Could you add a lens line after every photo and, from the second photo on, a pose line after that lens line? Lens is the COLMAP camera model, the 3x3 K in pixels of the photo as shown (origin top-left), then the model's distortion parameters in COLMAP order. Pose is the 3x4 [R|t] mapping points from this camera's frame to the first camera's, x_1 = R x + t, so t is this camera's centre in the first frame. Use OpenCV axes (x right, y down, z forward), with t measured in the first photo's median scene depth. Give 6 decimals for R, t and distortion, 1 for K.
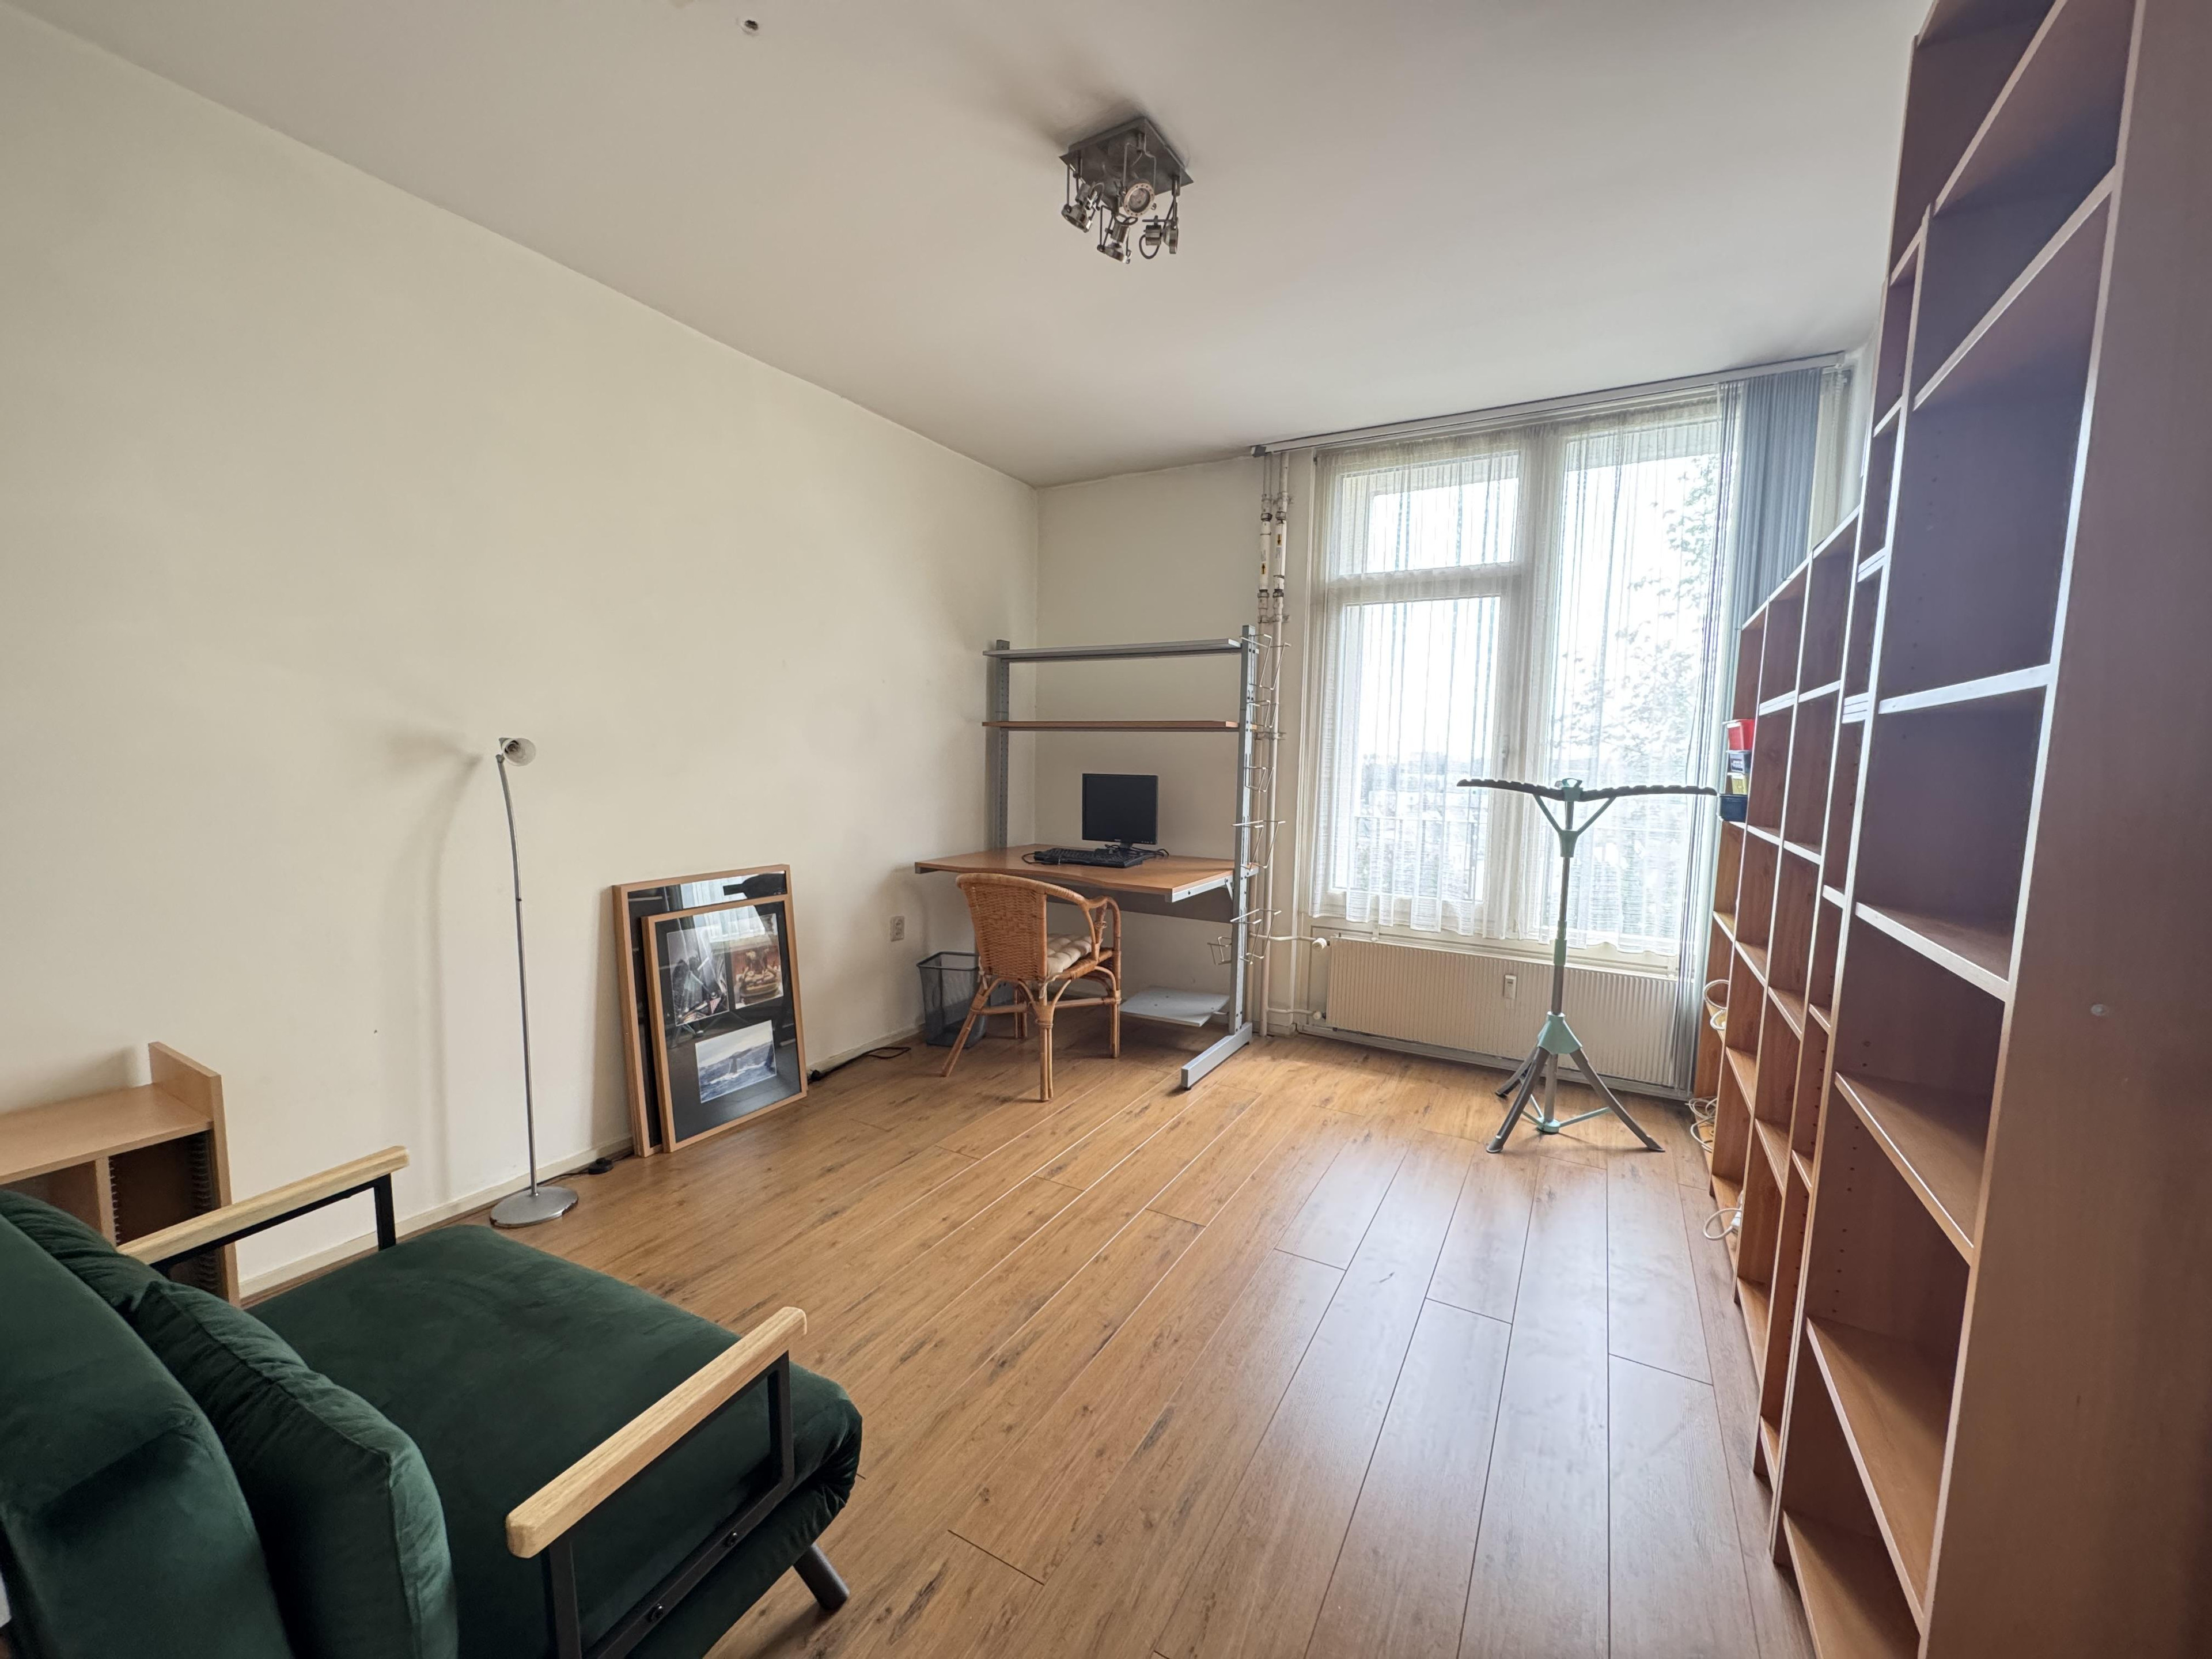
lens RADIAL K [[880.8, 0, 1110.6], [0, 880.8, 836.3], [0, 0, 1]] dist [-0.002524, -0.000161]
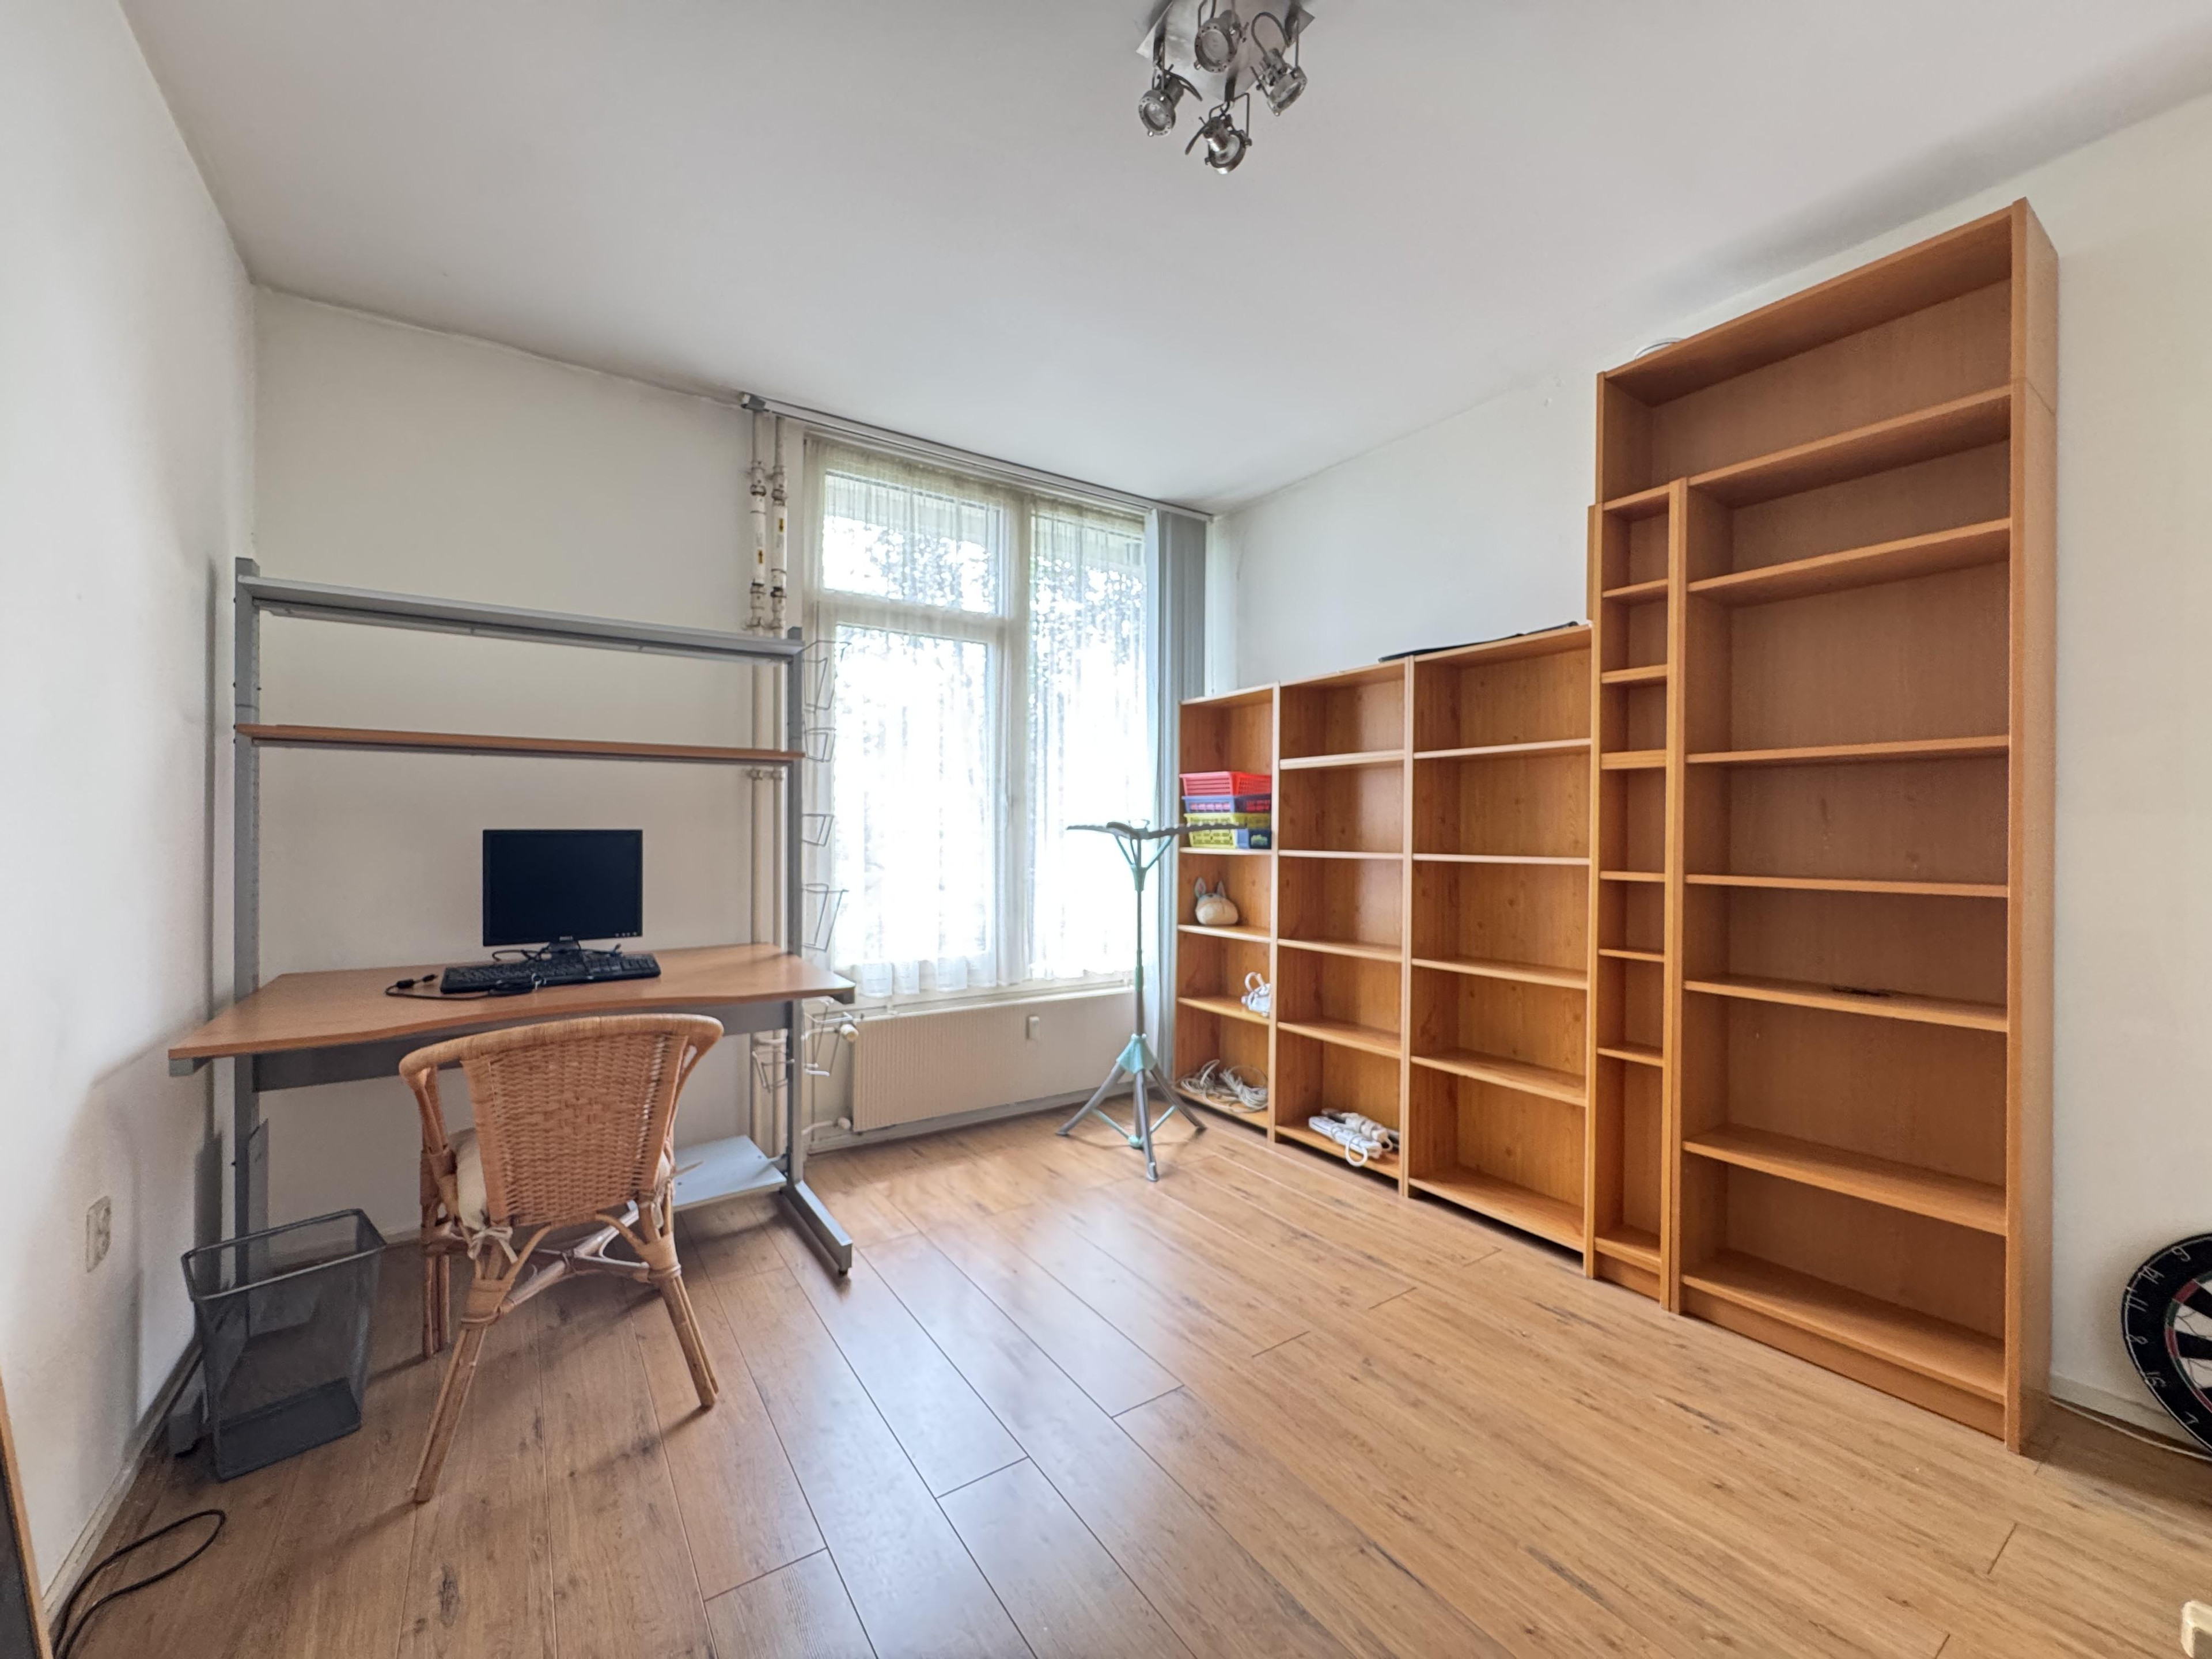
lens RADIAL K [[880.8, 0, 1102.5], [0, 880.8, 831.4], [0, 0, 1]] dist [-0.002524, -0.000161]
pose [[0.458737, -0.019507, 0.888358, -0.378608], [0.086589, 0.995982, -0.022844, -0.023575], [-0.884343, 0.087401, 0.458583, 0.414249]]
